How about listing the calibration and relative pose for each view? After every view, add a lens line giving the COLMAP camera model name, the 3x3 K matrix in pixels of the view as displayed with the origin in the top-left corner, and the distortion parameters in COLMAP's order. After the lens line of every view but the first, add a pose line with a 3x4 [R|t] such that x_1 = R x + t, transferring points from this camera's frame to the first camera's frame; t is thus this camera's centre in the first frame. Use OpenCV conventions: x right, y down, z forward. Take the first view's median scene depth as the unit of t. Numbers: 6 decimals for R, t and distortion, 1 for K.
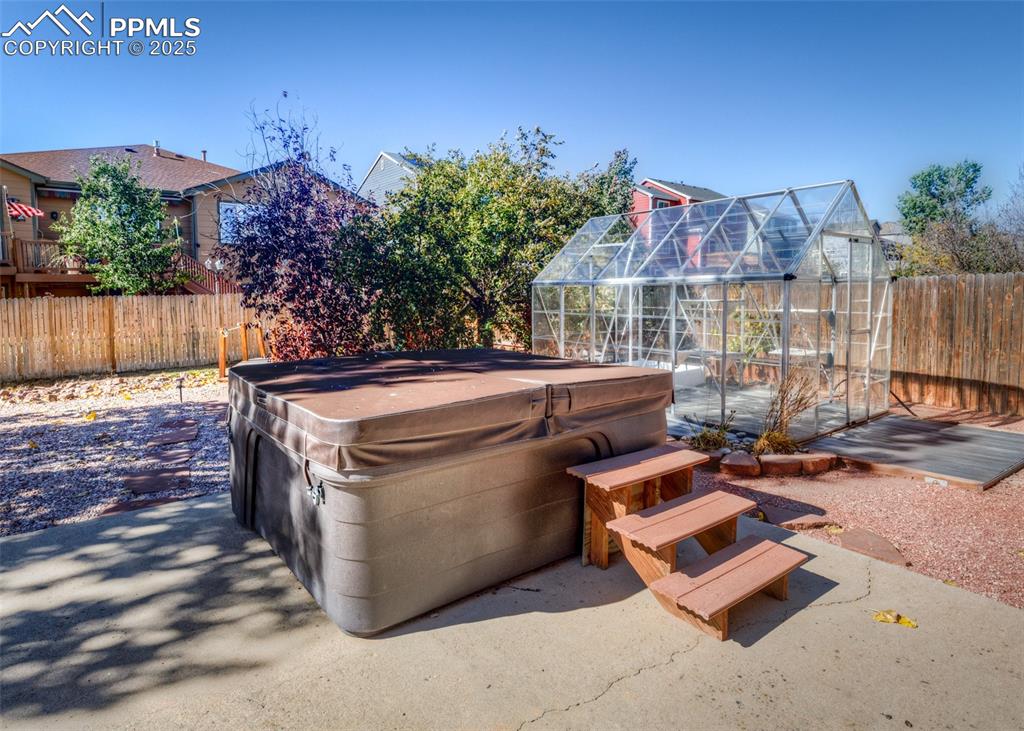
lens RADIAL K [[551.1, 0, 483.3], [0, 551.1, 330.4], [0, 0, 1]] dist [-0.005134, -0.001486]
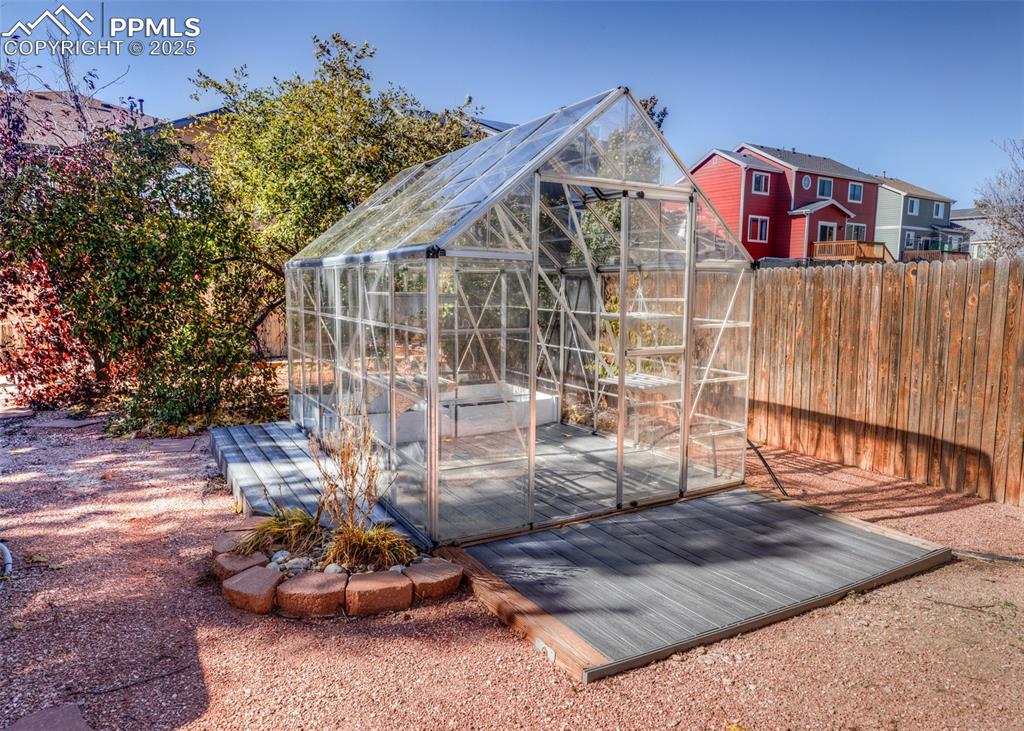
lens RADIAL K [[674.0, 0, 512.6], [0, 674.0, 365.7], [0, 0, 1]] dist [-0.001222, -0.000881]
pose [[0.997539, 0.028994, -0.063839, 0.464856], [-0.025966, 0.998521, 0.047769, -0.010790], [0.065129, -0.045994, 0.996816, 0.210471]]
